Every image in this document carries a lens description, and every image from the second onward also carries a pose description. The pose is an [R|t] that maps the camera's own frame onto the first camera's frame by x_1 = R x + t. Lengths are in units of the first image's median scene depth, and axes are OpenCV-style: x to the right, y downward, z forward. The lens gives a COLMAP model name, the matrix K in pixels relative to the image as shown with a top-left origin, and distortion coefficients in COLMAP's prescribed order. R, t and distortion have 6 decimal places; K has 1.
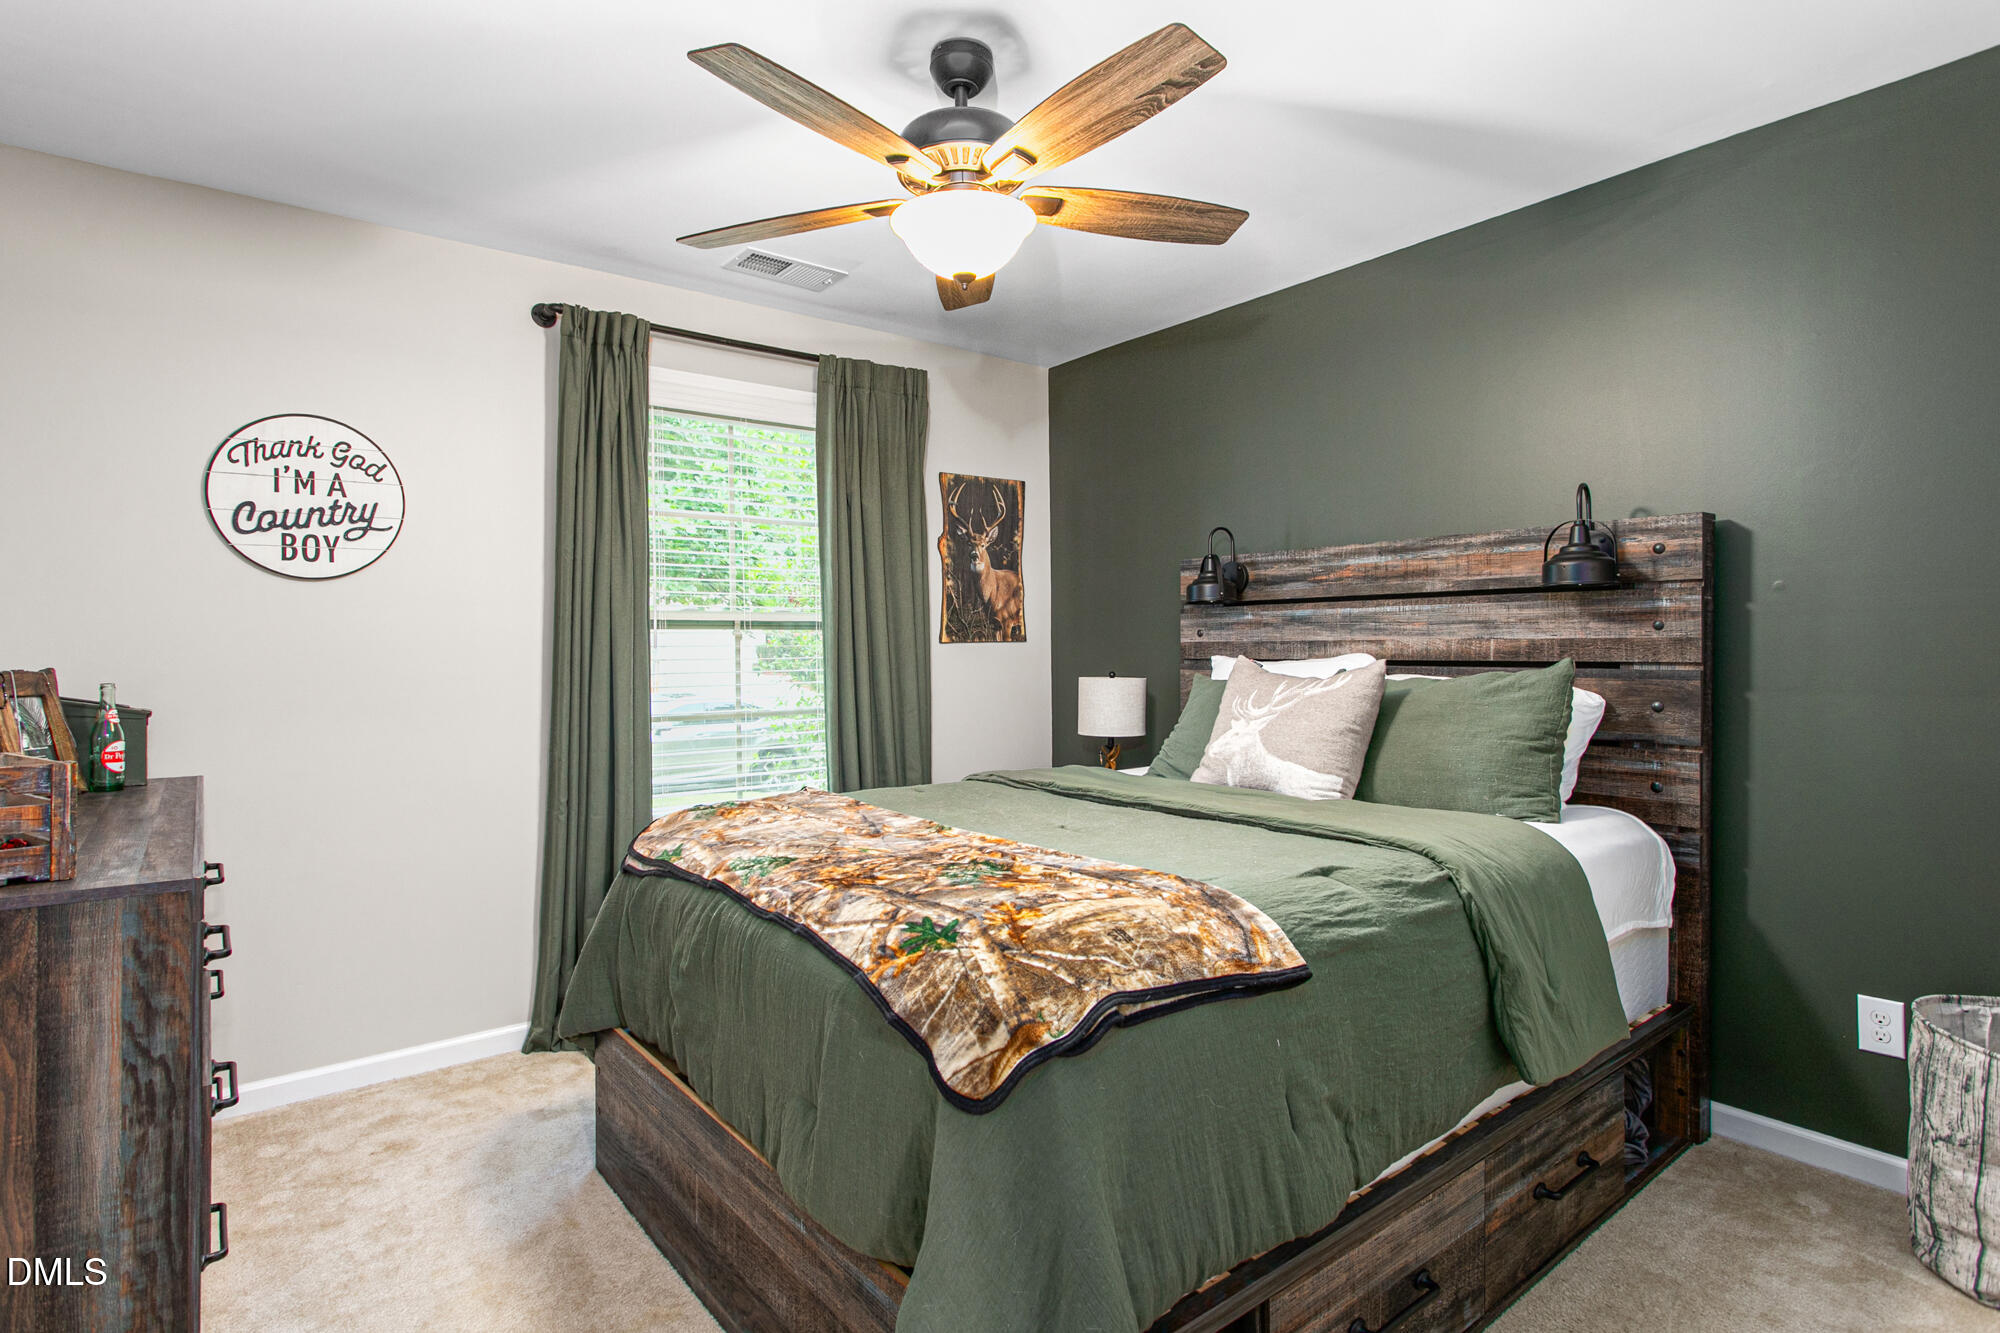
lens RADIAL K [[974.6, 0, 1003.4], [0, 974.6, 658.5], [0, 0, 1]] dist [0.001246, 0.001300]
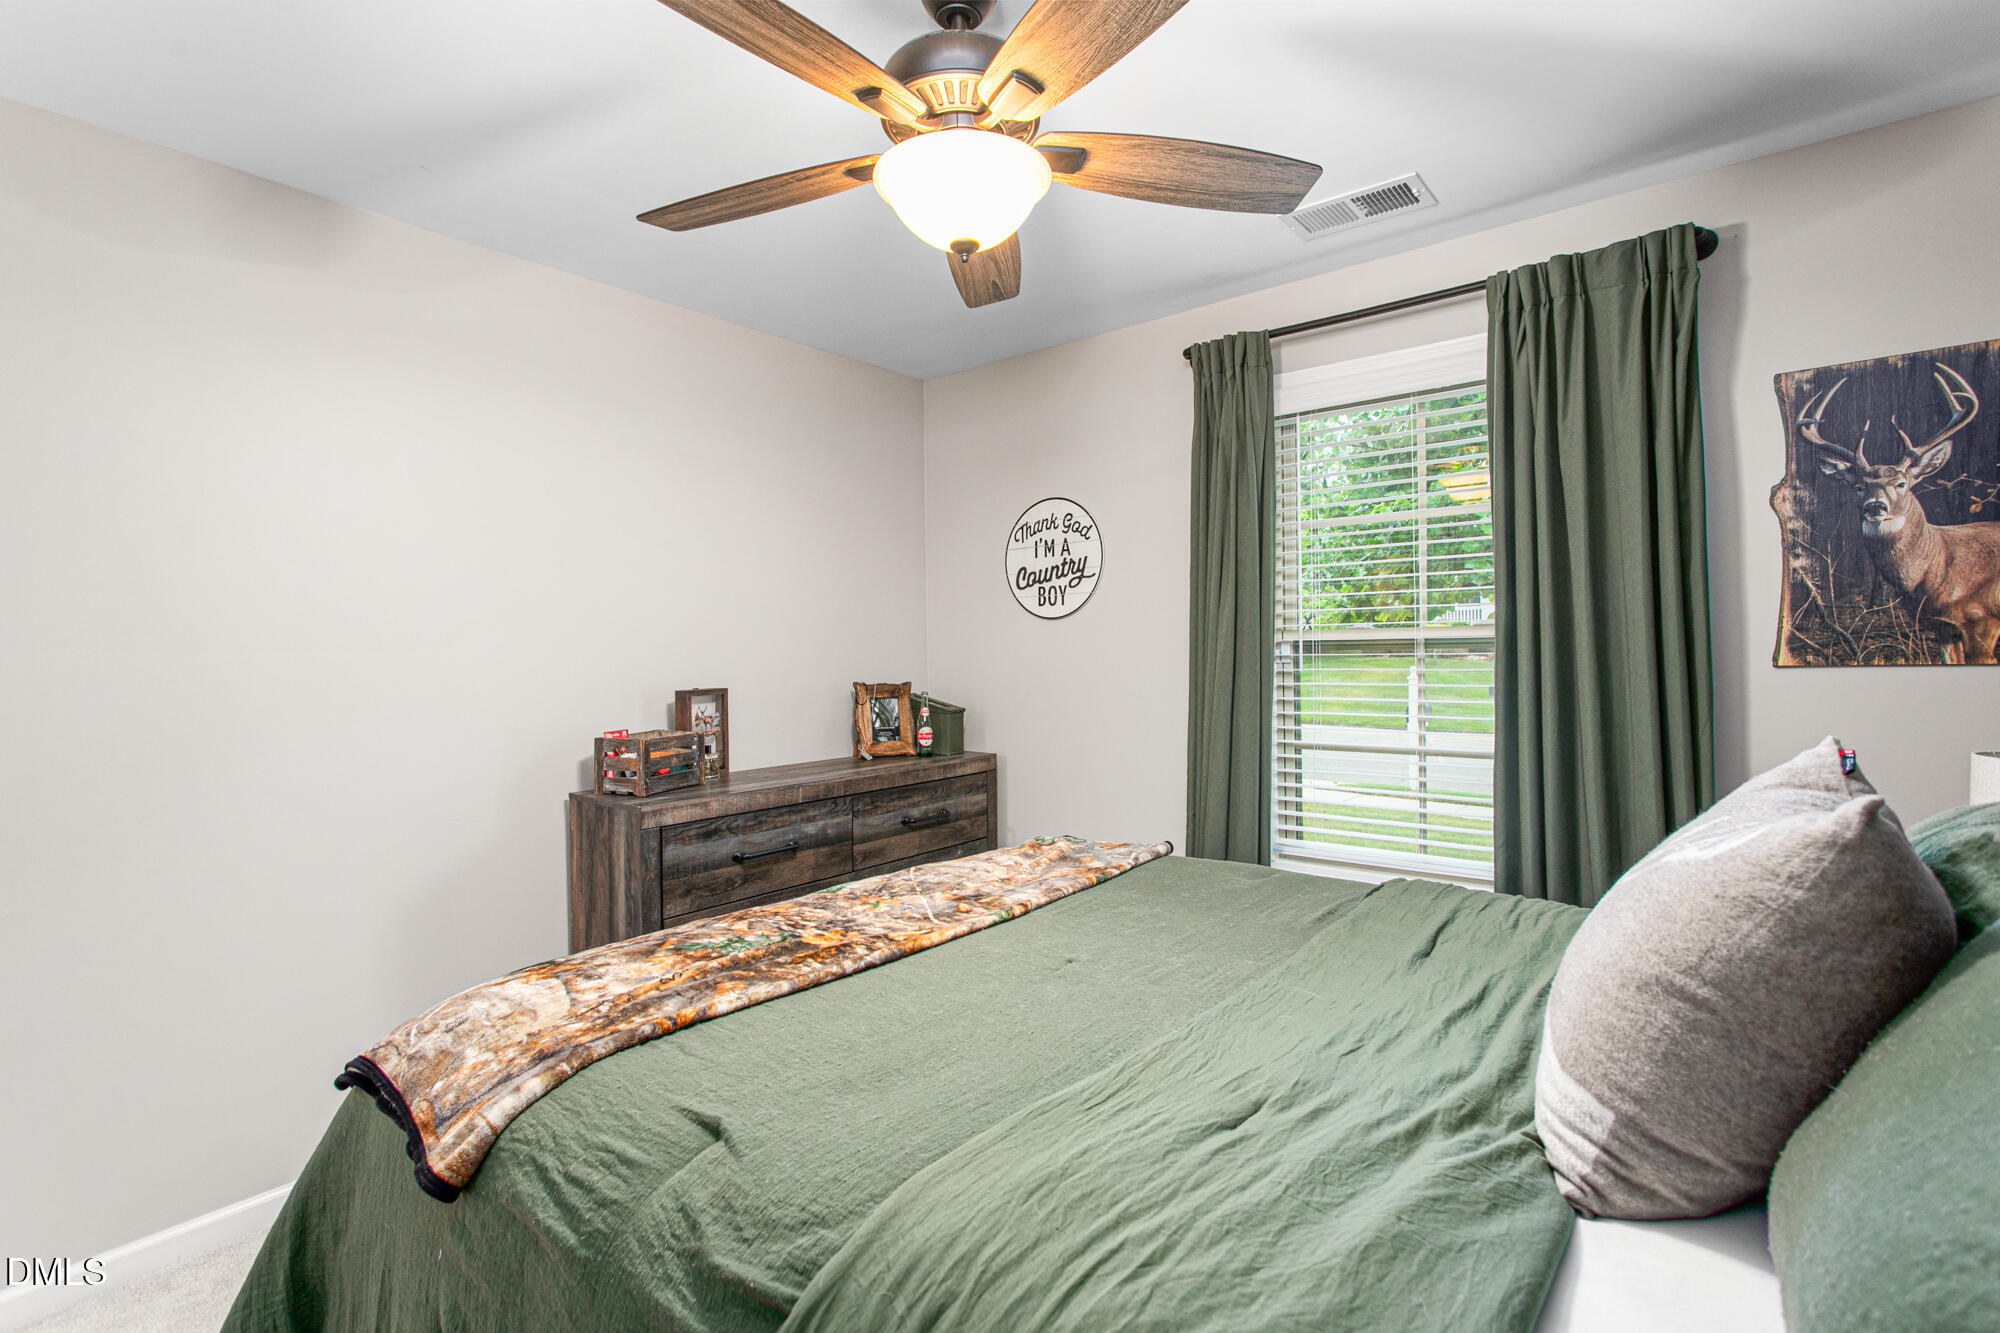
lens RADIAL K [[971.0, 0, 1009.5], [0, 971.0, 651.2], [0, 0, 1]] dist [0.000536, 0.001933]
pose [[0.229894, 0.010988, -0.973154, 0.582116], [0.005074, 0.999909, 0.012489, -0.051166], [0.973203, -0.007808, 0.229817, 0.608989]]
